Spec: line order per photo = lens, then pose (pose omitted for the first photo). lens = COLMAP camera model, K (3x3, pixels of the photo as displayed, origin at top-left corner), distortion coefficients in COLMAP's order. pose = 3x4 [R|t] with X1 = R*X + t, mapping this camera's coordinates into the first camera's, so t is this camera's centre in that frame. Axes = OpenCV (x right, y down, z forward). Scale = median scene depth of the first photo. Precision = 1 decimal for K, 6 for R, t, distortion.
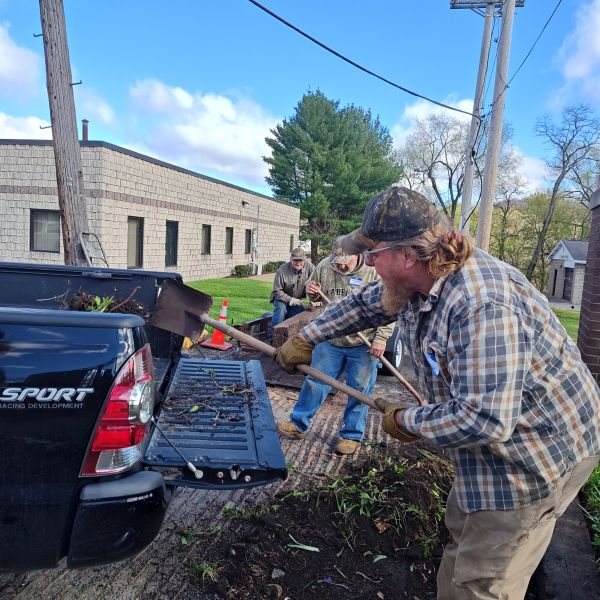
lens RADIAL K [[542.3, 0, 300.0], [0, 542.3, 300.0], [0, 0, 1]] dist [0.005971, 0.001316]
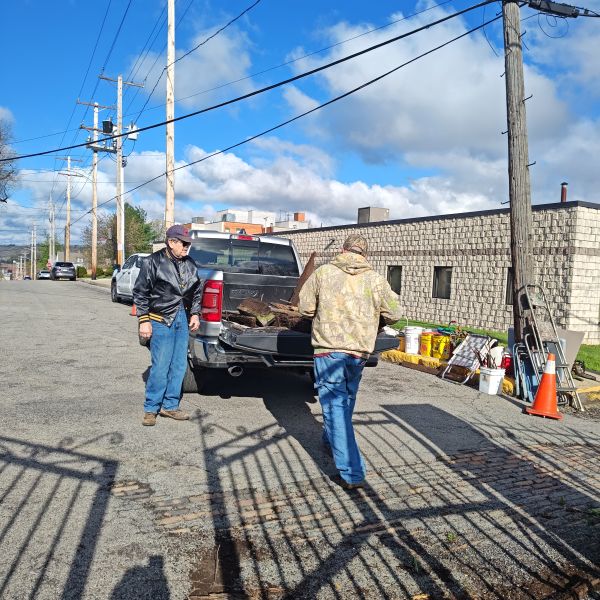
lens RADIAL K [[542.3, 0, 300.0], [0, 542.3, 300.0], [0, 0, 1]] dist [0.005971, 0.001316]
pose [[0.659302, 0.008070, -0.751835, 0.079073], [-0.086841, 0.994068, -0.065482, 0.014636], [0.746846, 0.108462, 0.656092, -0.075192]]
